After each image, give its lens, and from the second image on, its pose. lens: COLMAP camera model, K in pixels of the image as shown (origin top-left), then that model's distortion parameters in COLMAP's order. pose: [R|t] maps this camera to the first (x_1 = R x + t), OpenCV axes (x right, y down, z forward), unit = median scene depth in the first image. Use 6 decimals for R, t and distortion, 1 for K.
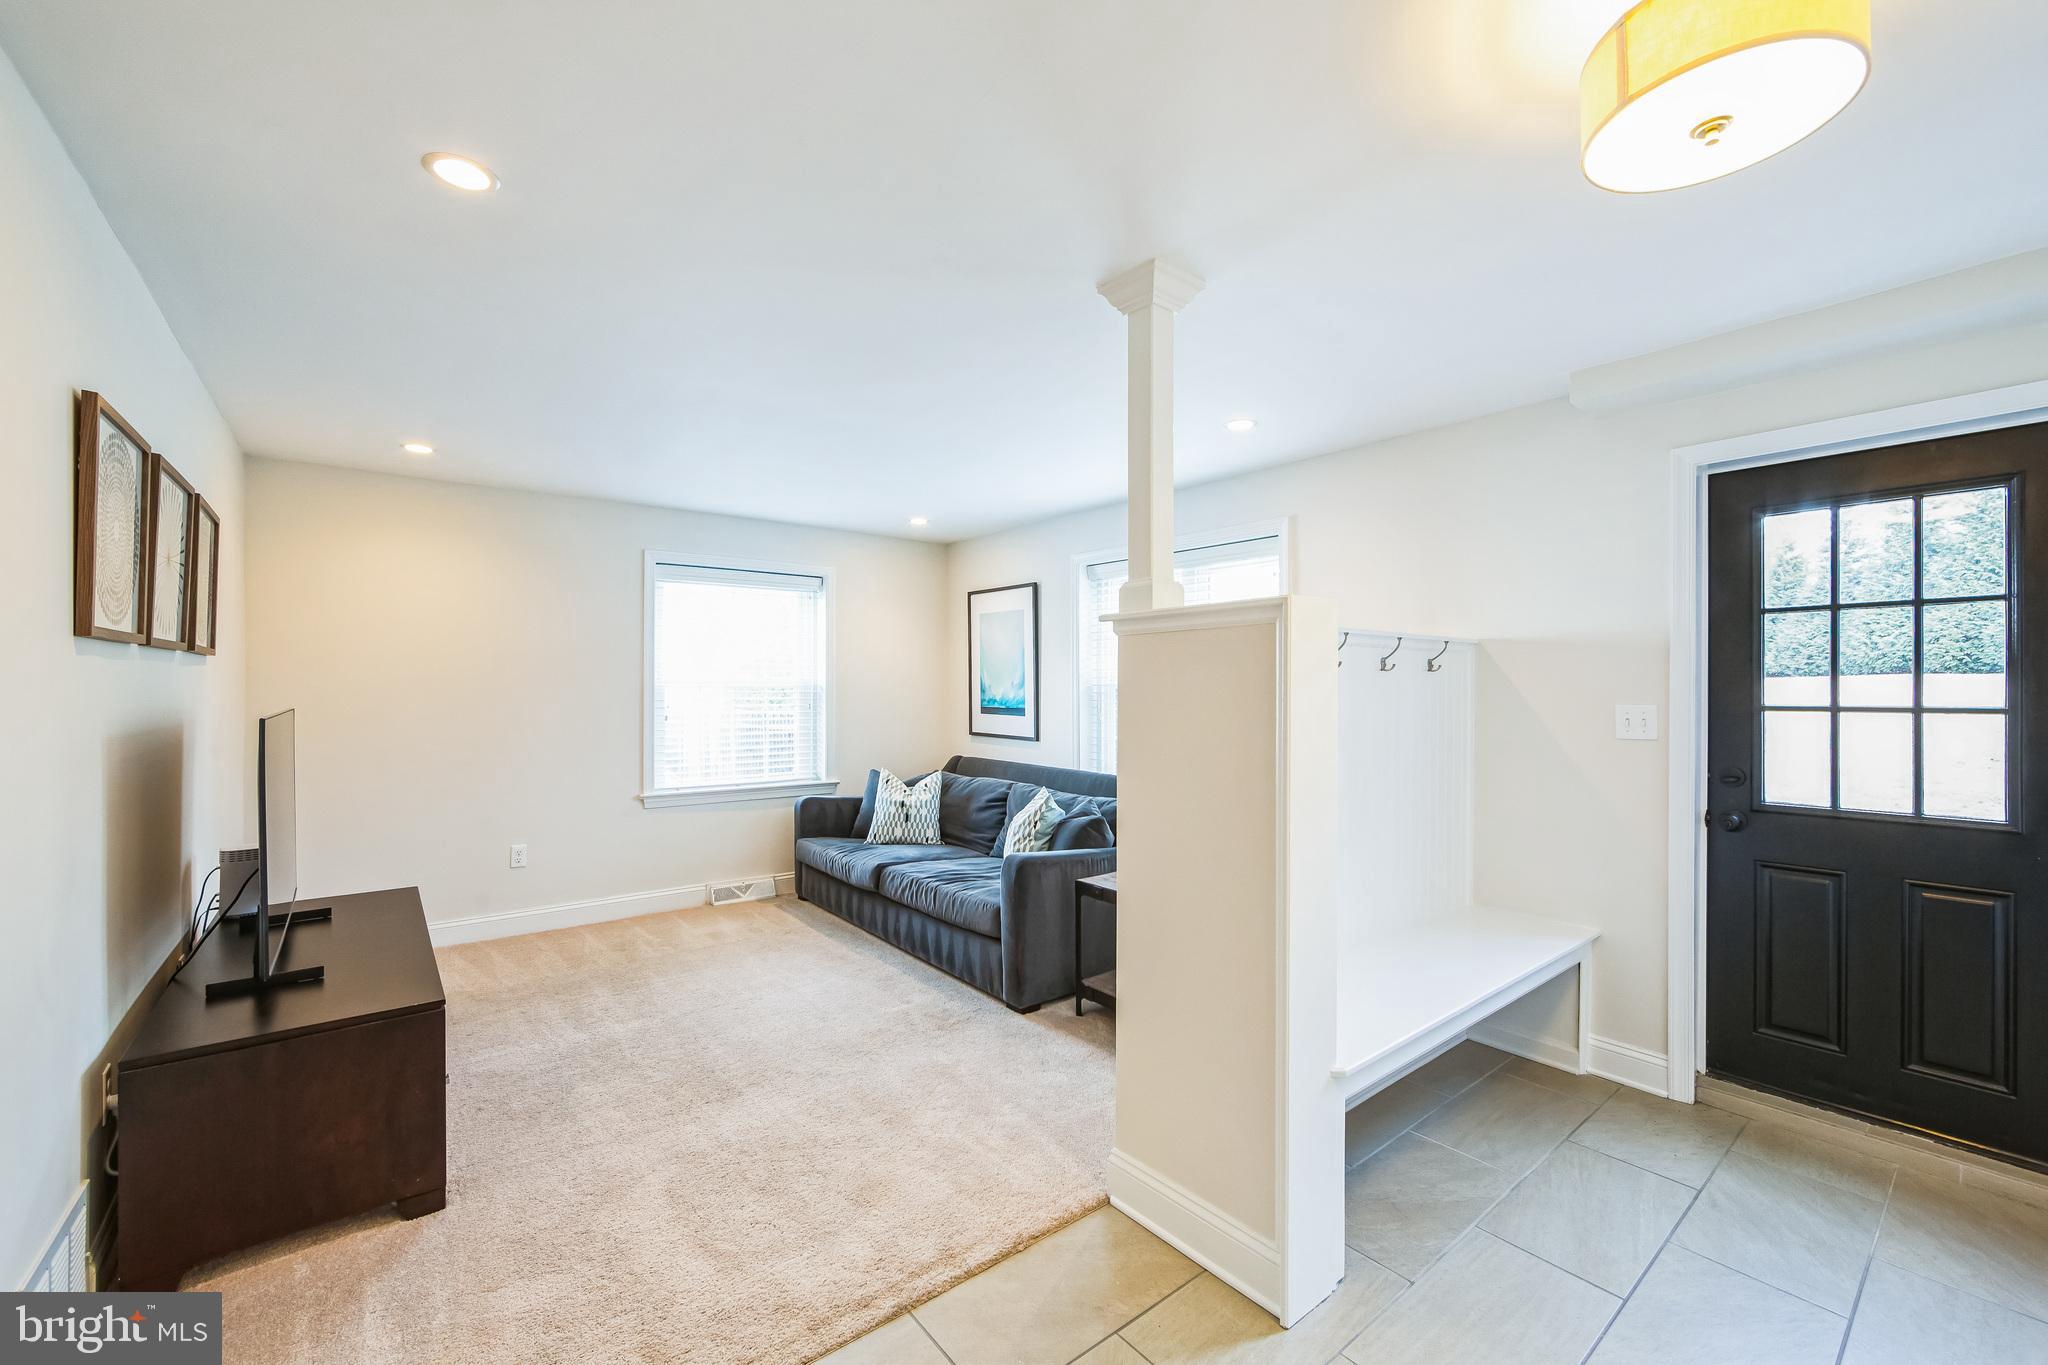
lens RADIAL K [[823.0, 0, 1027.7], [0, 823.0, 690.5], [0, 0, 1]] dist [-0.009279, 0.000574]
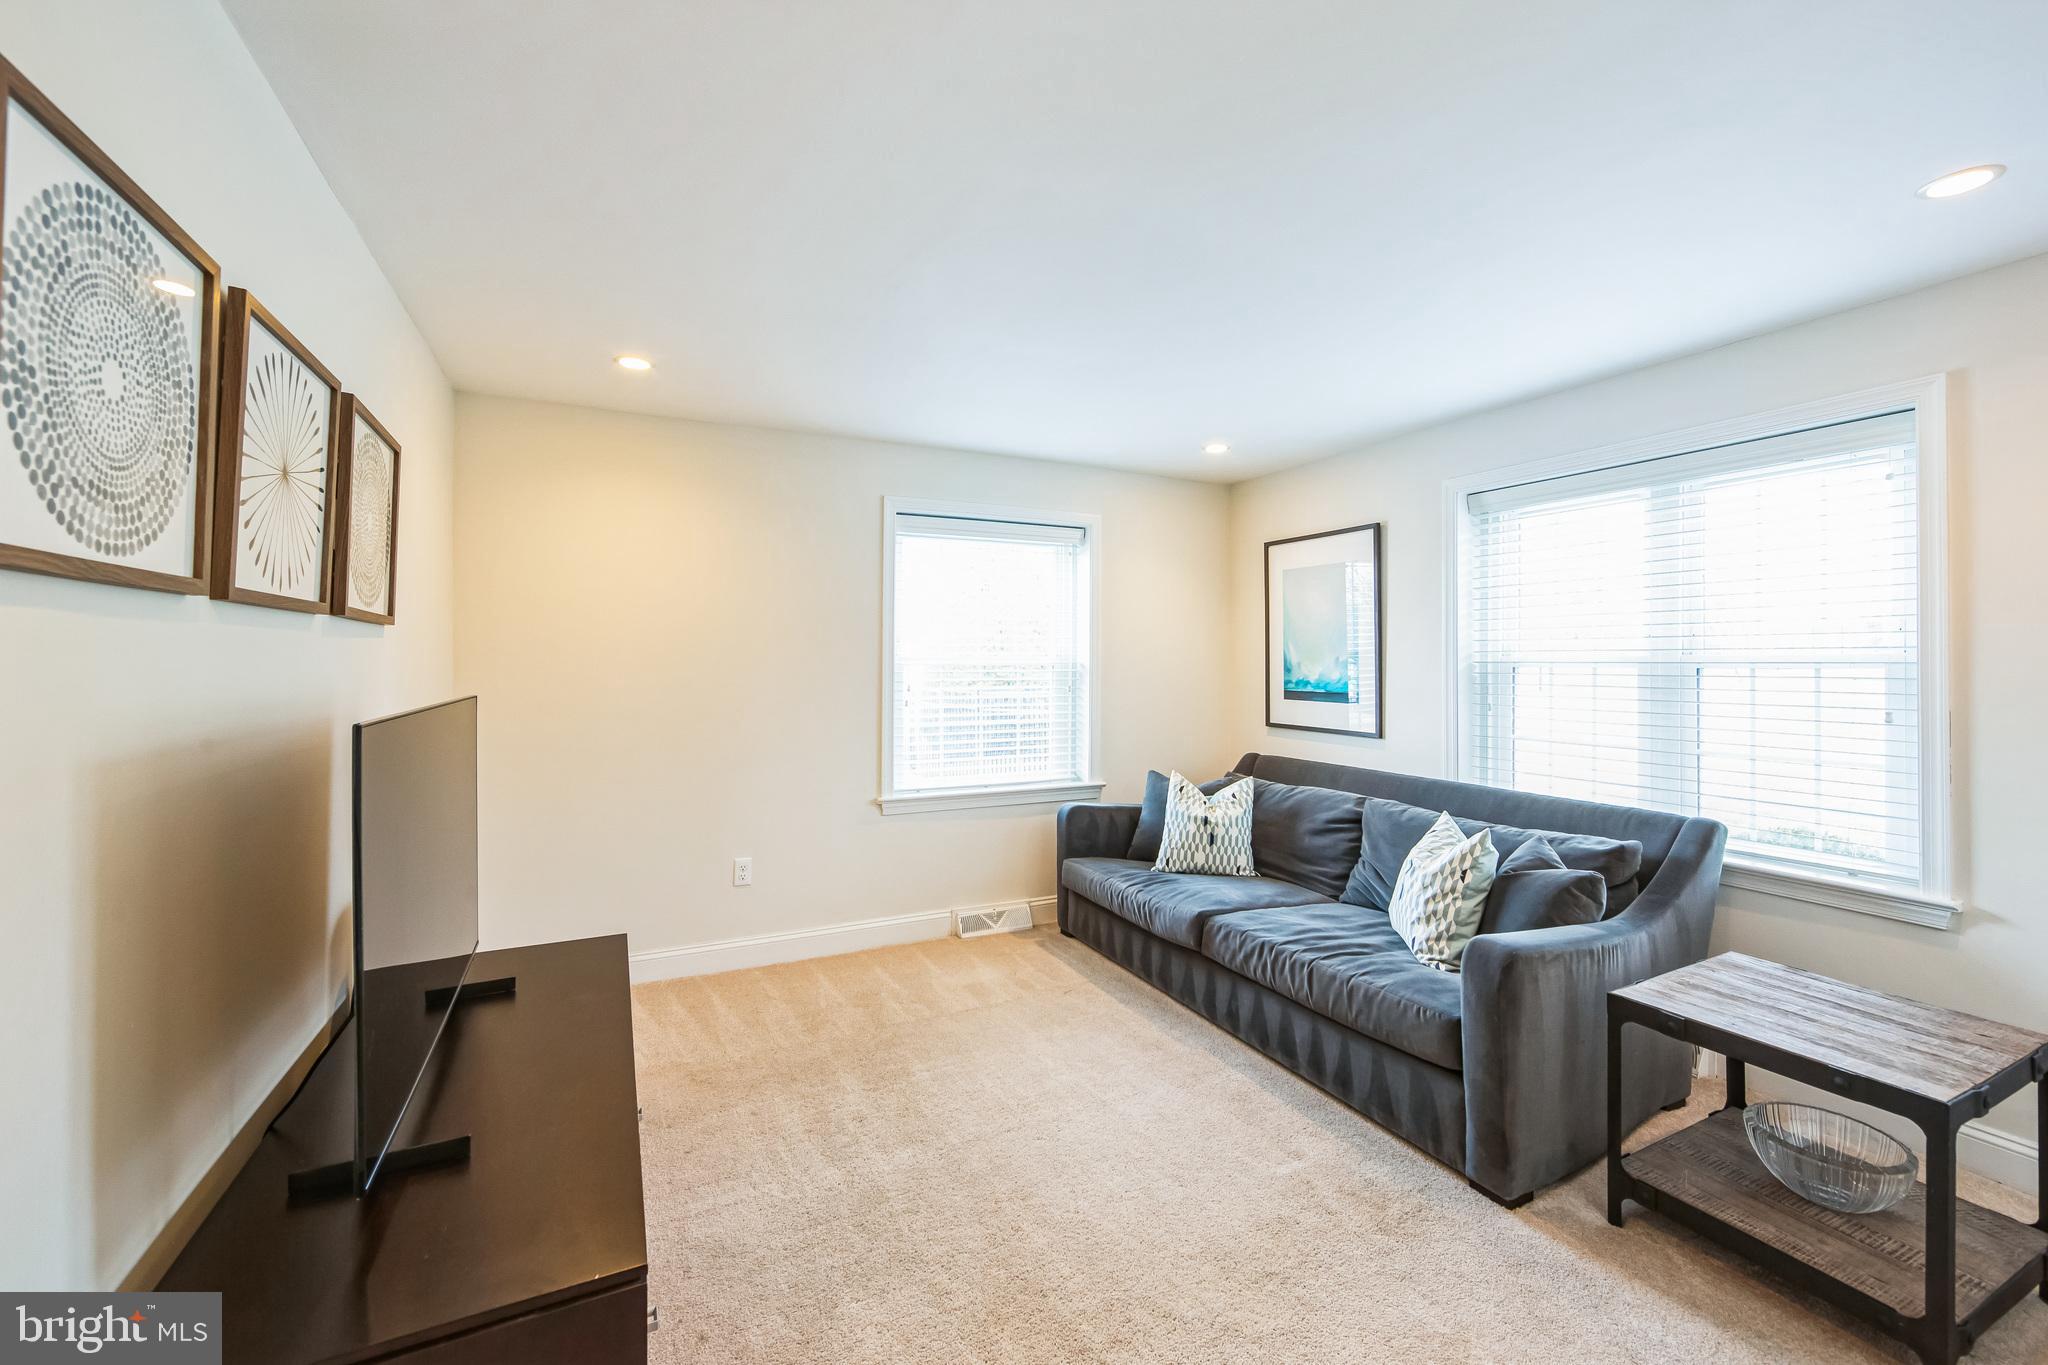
lens RADIAL K [[823.0, 0, 1034.4], [0, 823.0, 664.8], [0, 0, 1]] dist [-0.009279, 0.000574]
pose [[0.979911, -0.004266, -0.199388, -0.172611], [0.004203, 0.999991, -0.000739, -0.005611], [0.199389, -0.000114, 0.979920, 0.256941]]
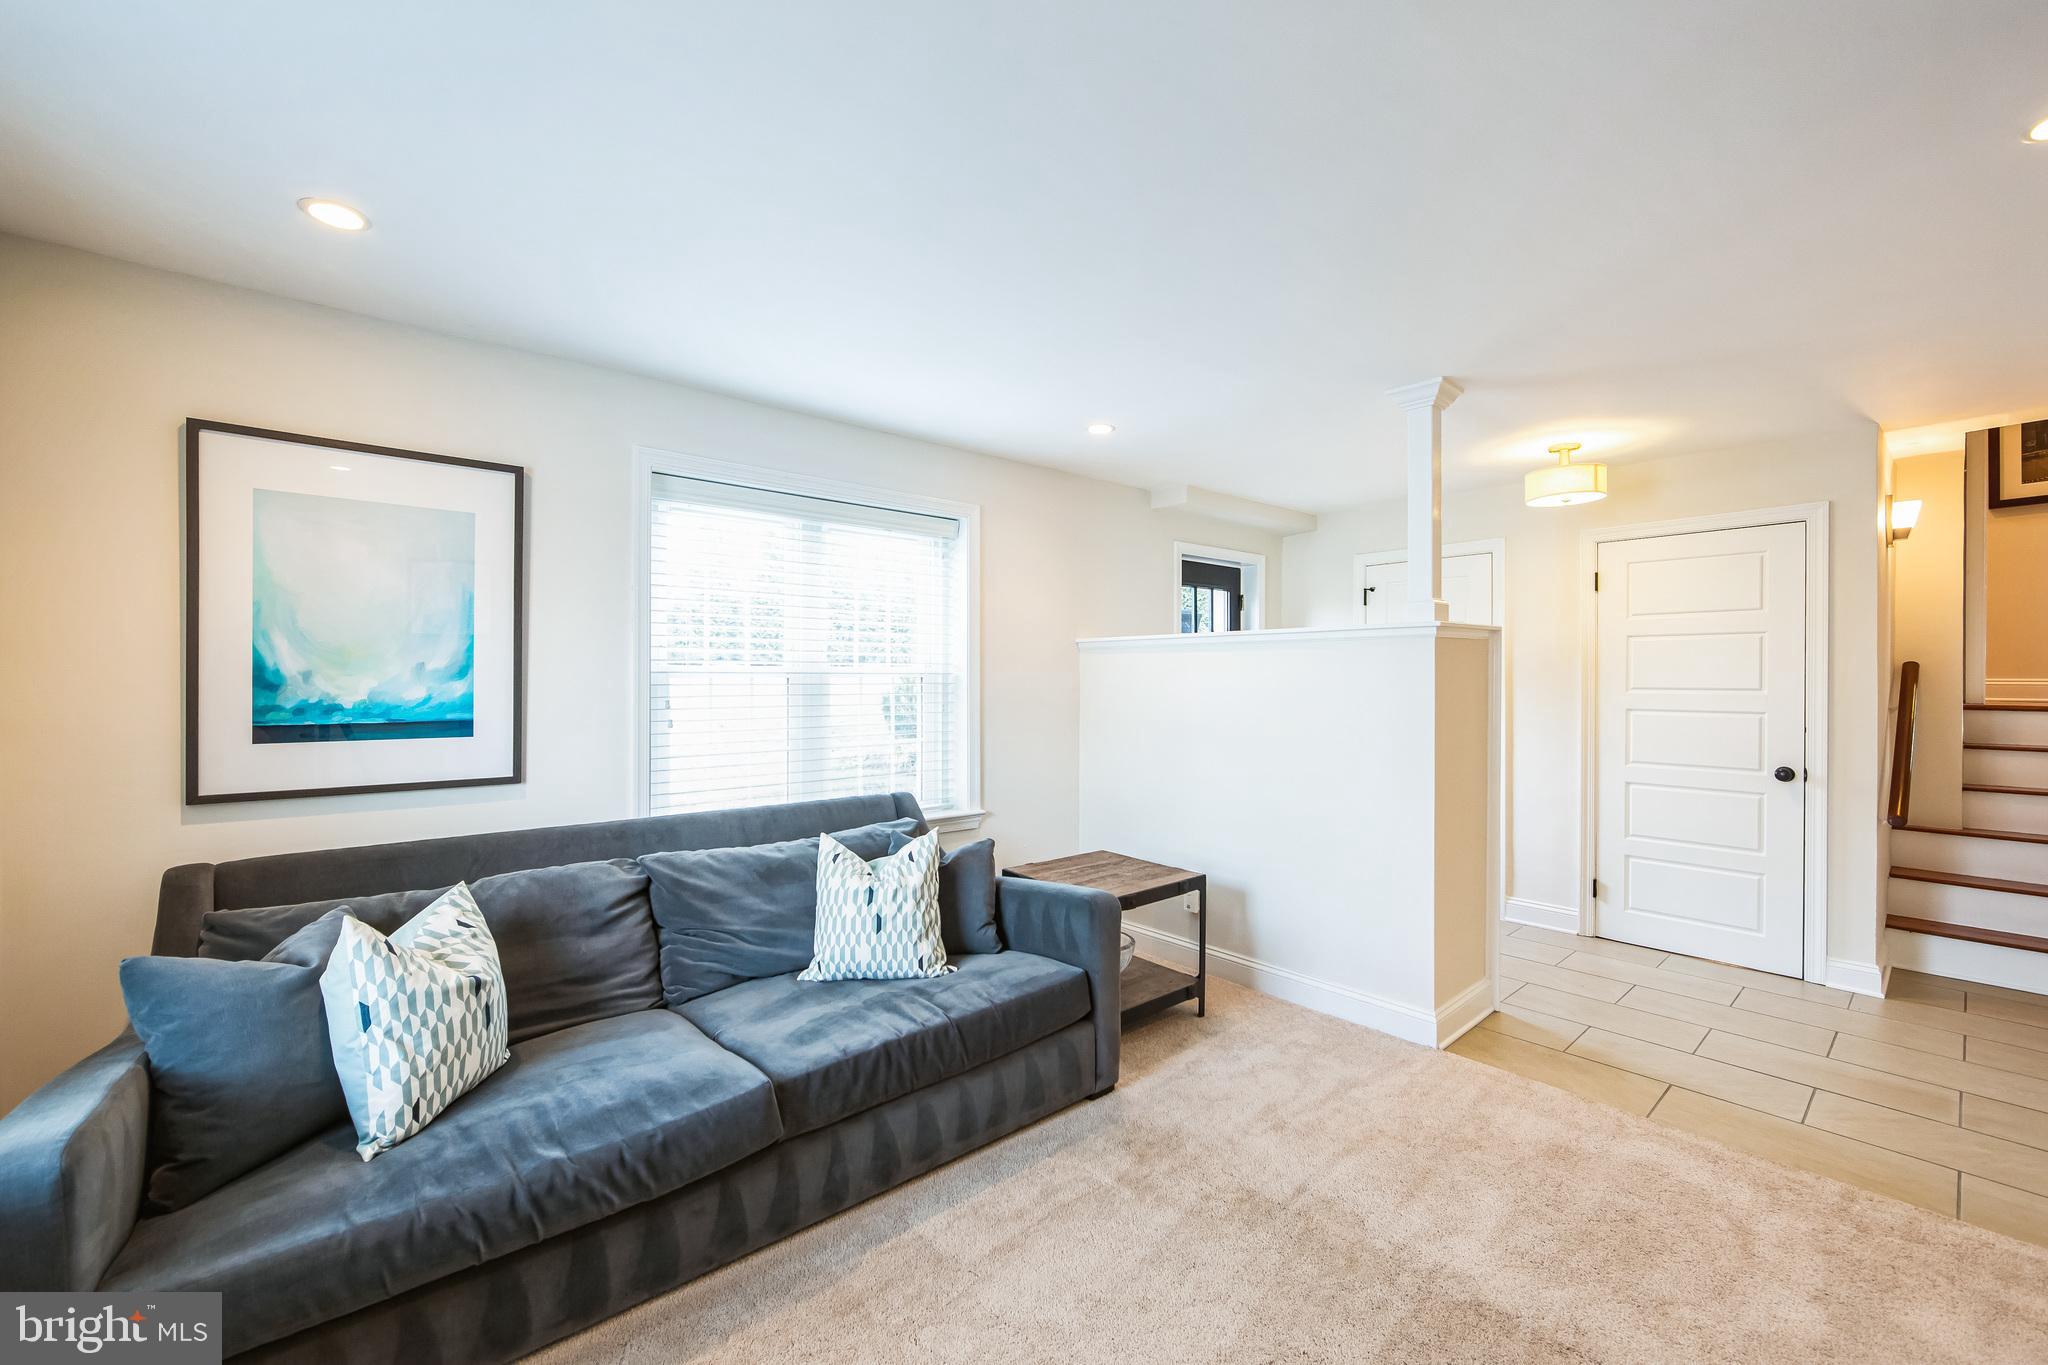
lens RADIAL K [[823.0, 0, 1027.3], [0, 823.0, 681.1], [0, 0, 1]] dist [-0.009279, 0.000574]
pose [[-0.033765, -0.003656, 0.999423, -0.594590], [0.009926, 0.999943, 0.003994, 0.000973], [-0.999381, 0.010056, -0.033727, 0.838717]]
